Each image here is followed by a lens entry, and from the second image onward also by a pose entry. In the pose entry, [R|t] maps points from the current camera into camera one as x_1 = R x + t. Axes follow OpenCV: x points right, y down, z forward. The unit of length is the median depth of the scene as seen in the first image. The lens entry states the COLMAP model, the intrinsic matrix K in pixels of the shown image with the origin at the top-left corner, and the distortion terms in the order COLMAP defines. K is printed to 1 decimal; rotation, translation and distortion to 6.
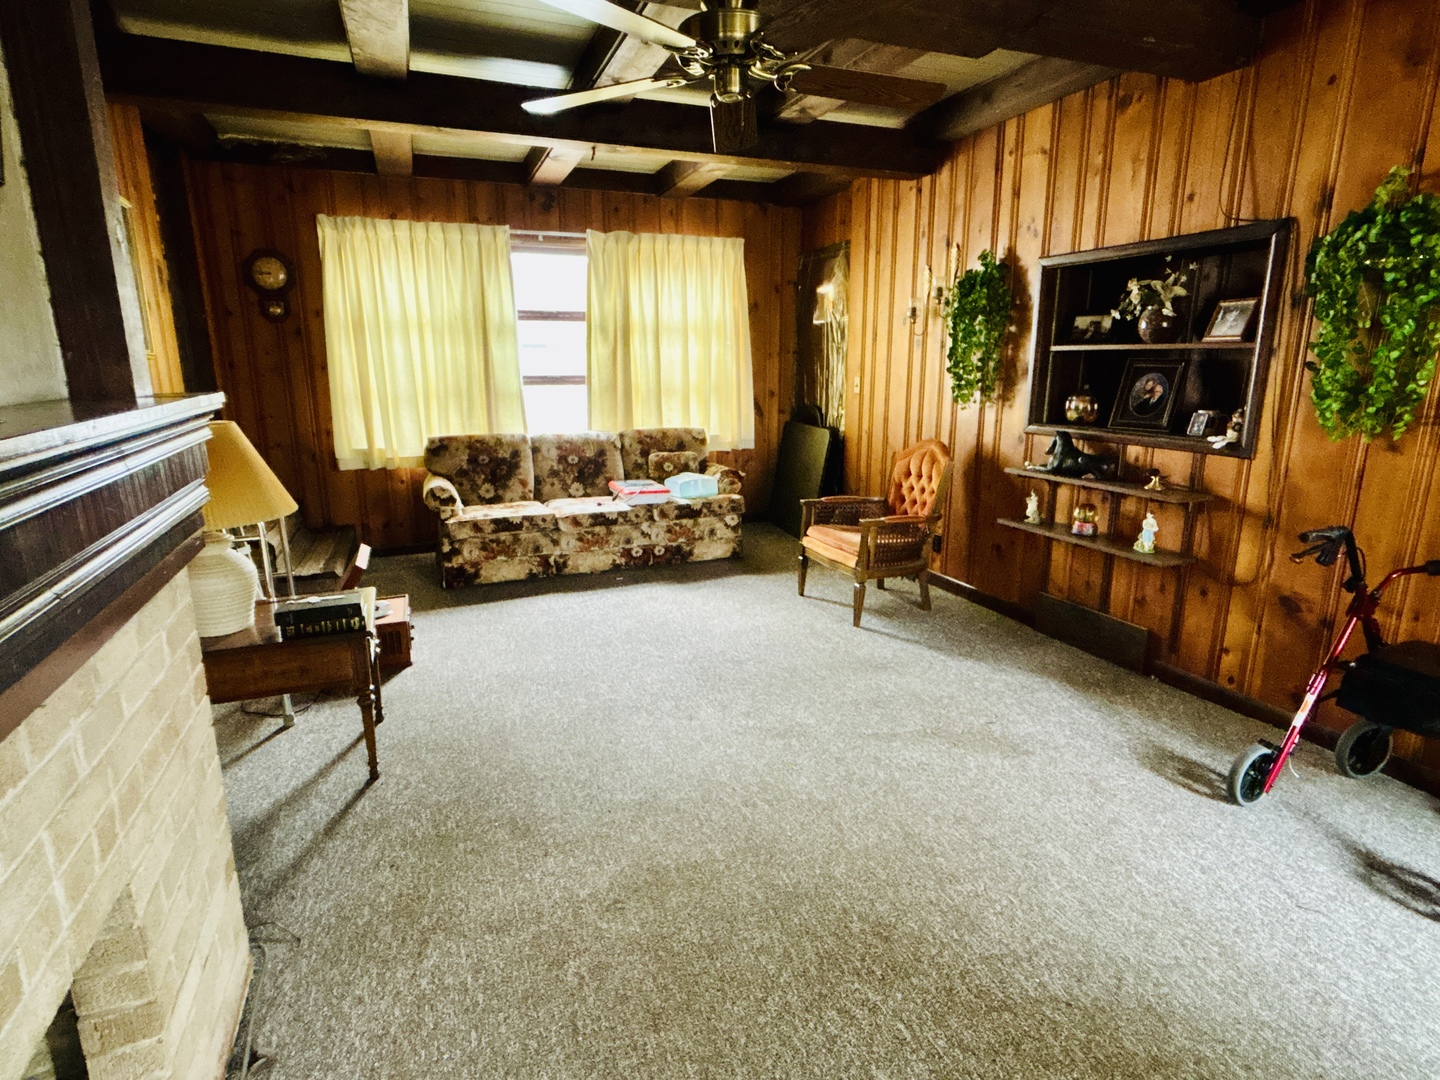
lens RADIAL K [[738.9, 0, 718.4], [0, 738.9, 583.7], [0, 0, 1]] dist [-0.051102, -0.000863]
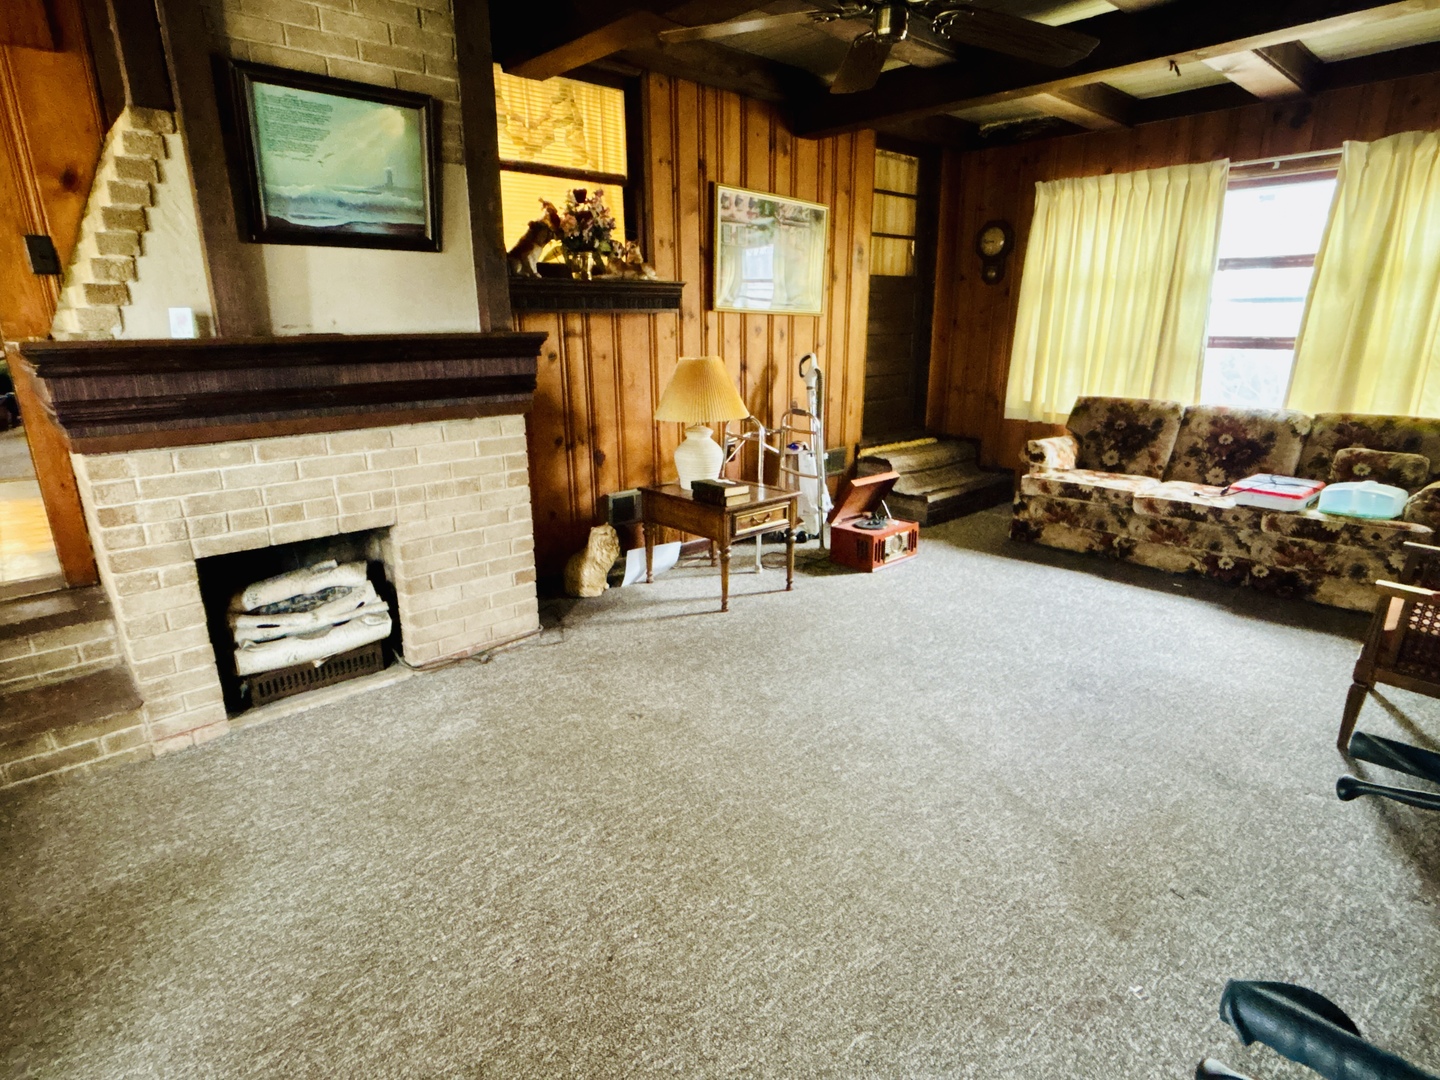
lens RADIAL K [[758.4, 0, 720.0], [0, 758.4, 540.0], [0, 0, 1]] dist [-0.011447, 0.000718]
pose [[0.332782, 0.254718, -0.907951, 0.438340], [-0.264890, 0.949312, 0.169234, -0.060835], [0.905036, 0.184189, 0.383386, 0.209060]]
